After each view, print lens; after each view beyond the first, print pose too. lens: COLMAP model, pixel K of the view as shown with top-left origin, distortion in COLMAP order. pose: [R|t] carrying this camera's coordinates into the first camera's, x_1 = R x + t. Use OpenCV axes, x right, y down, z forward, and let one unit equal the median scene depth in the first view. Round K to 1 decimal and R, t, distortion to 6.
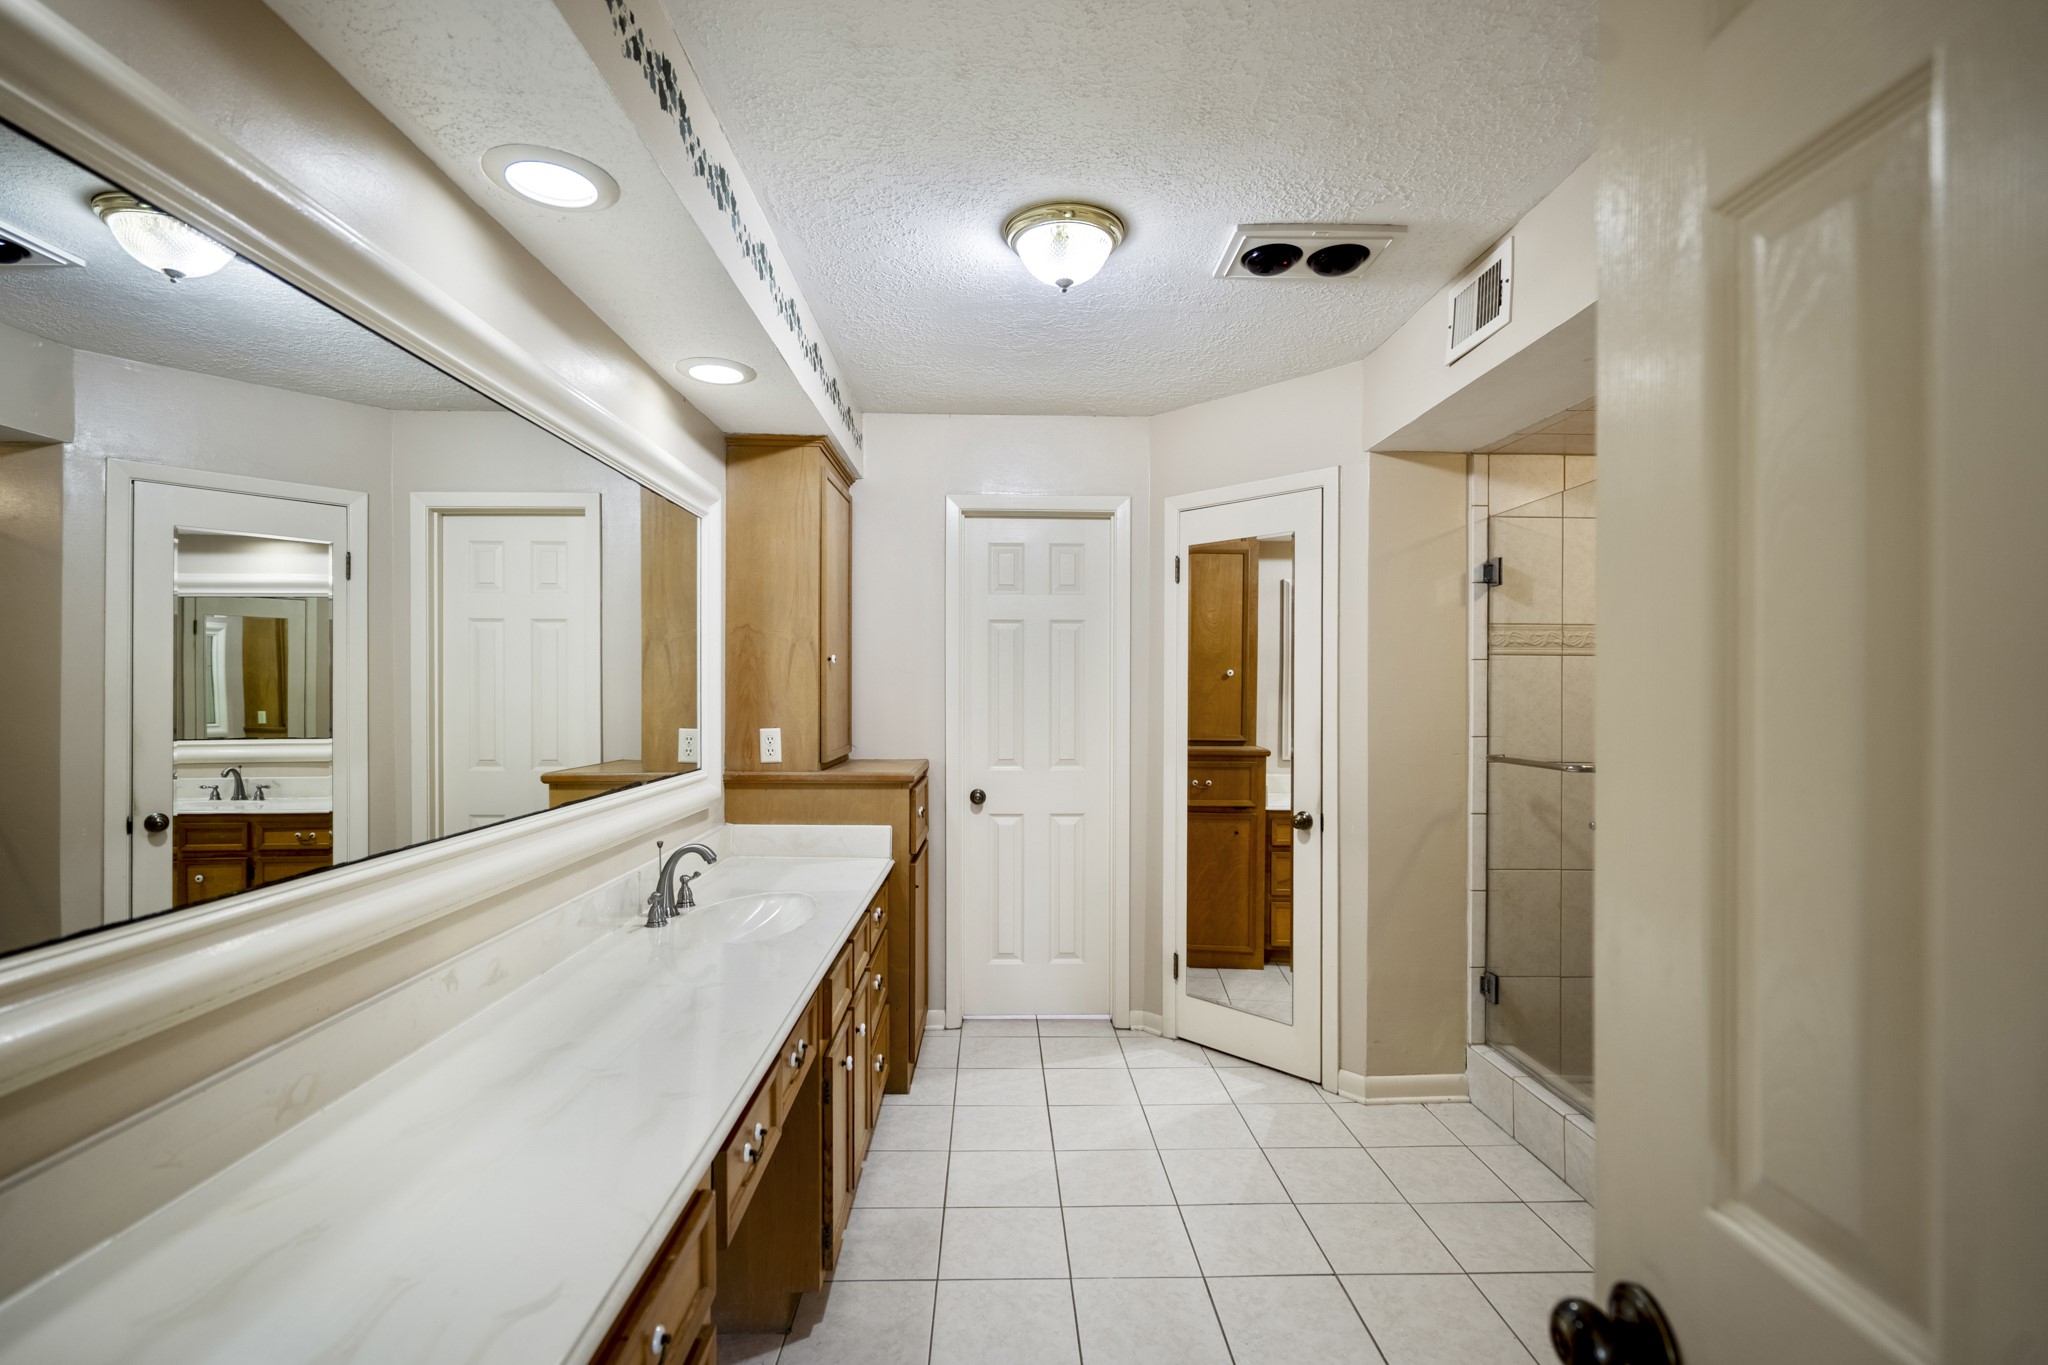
lens RADIAL K [[958.9, 0, 1027.5], [0, 958.9, 691.9], [0, 0, 1]] dist [0.005463, 0.000755]
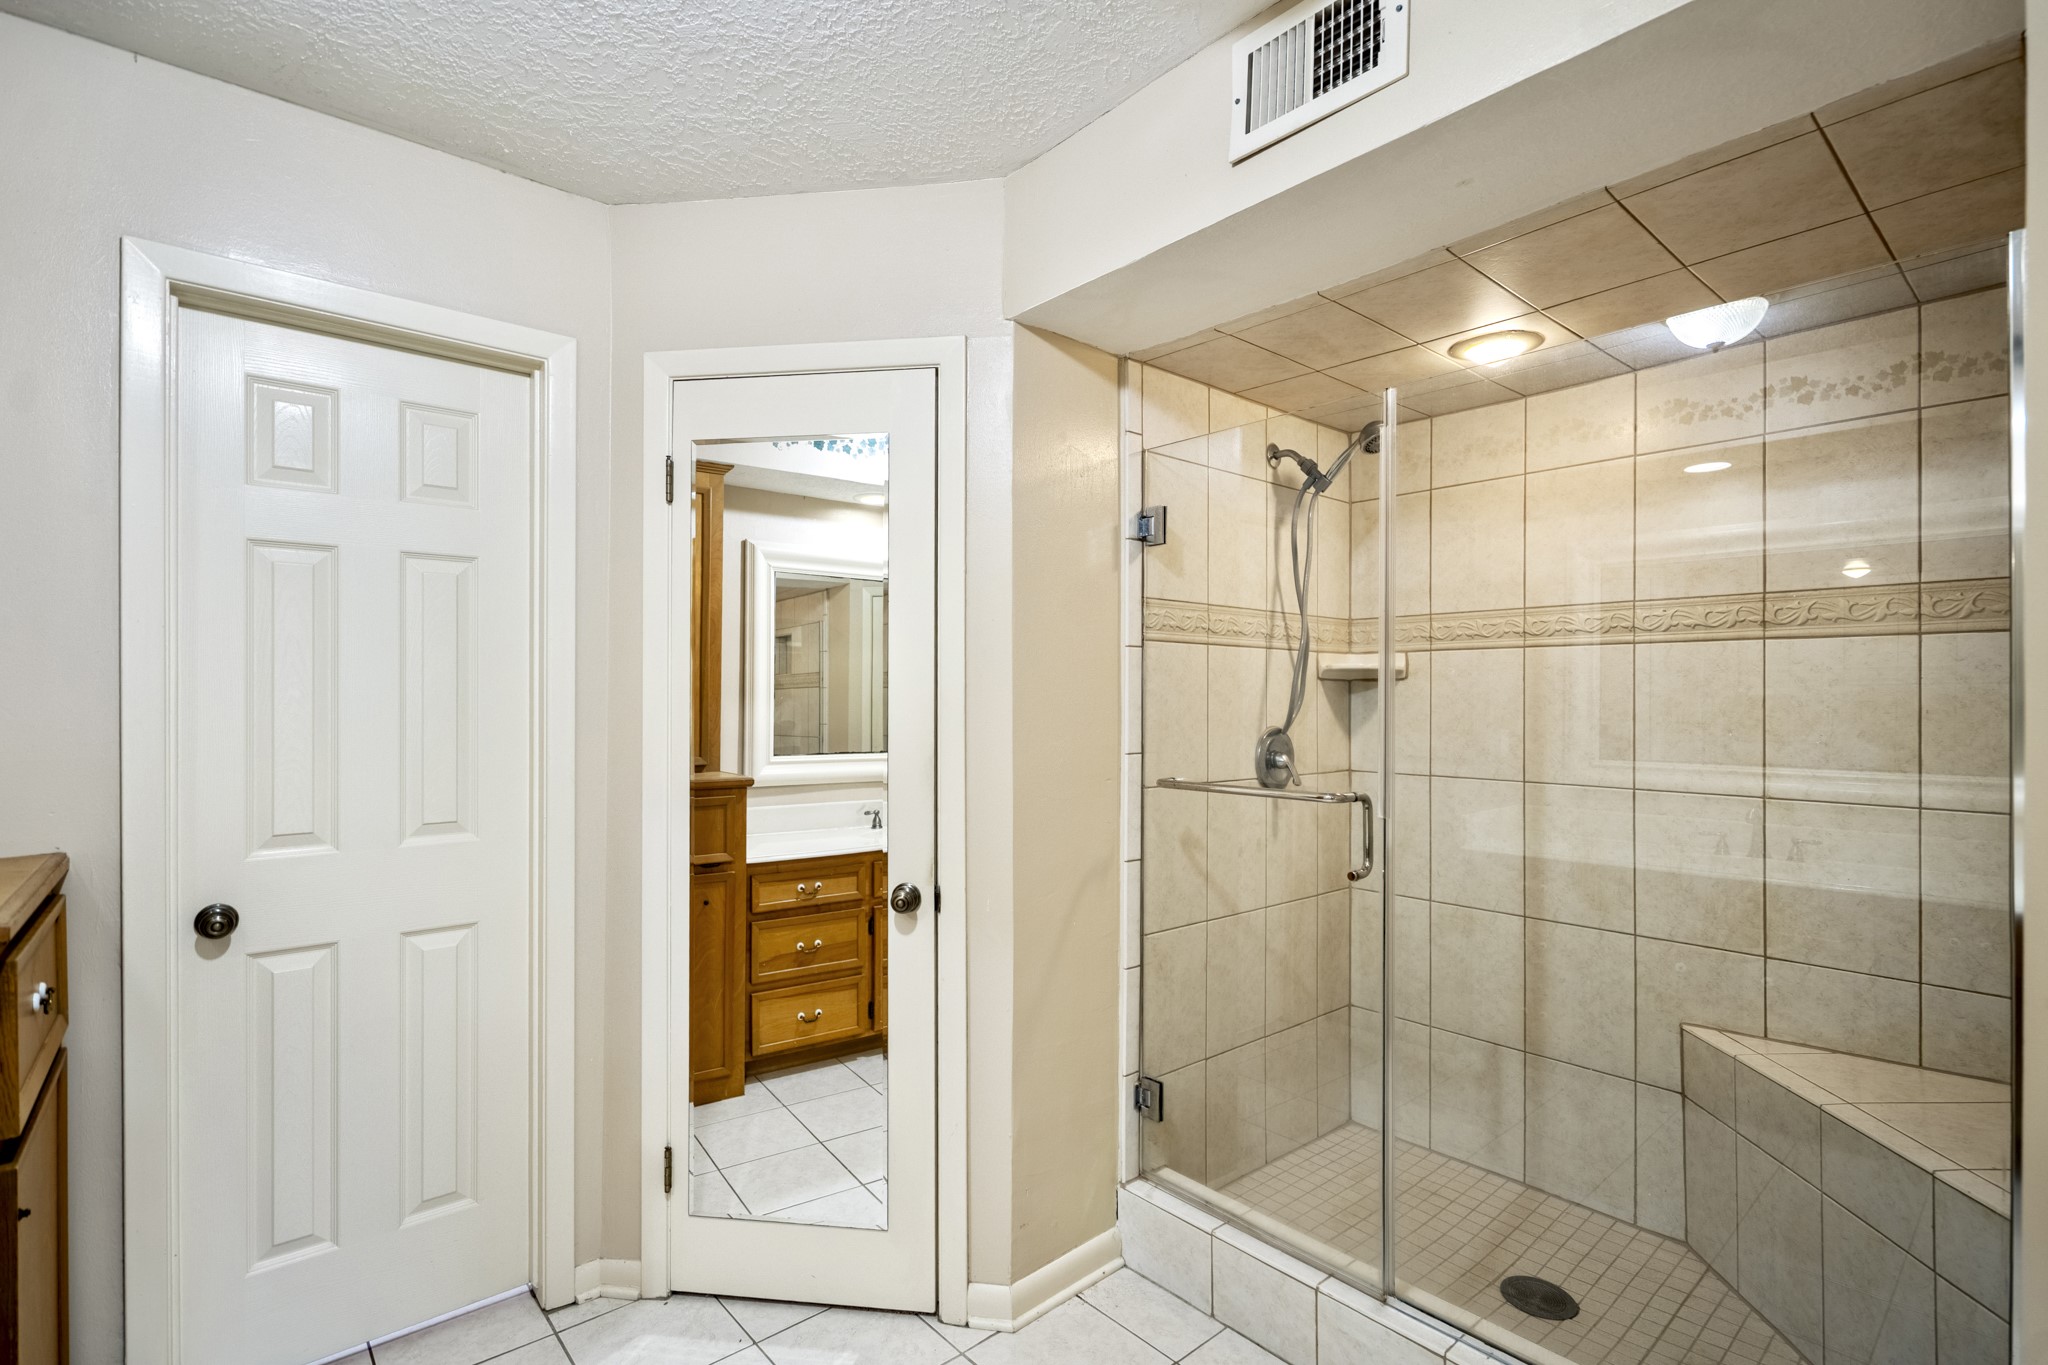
lens RADIAL K [[958.9, 0, 1005.1], [0, 958.9, 695.5], [0, 0, 1]] dist [0.005463, 0.000755]
pose [[0.783515, -0.002864, 0.621366, -0.051886], [0.002946, 0.999995, 0.000895, 0.002092], [-0.621366, 0.001129, 0.783520, 0.494312]]
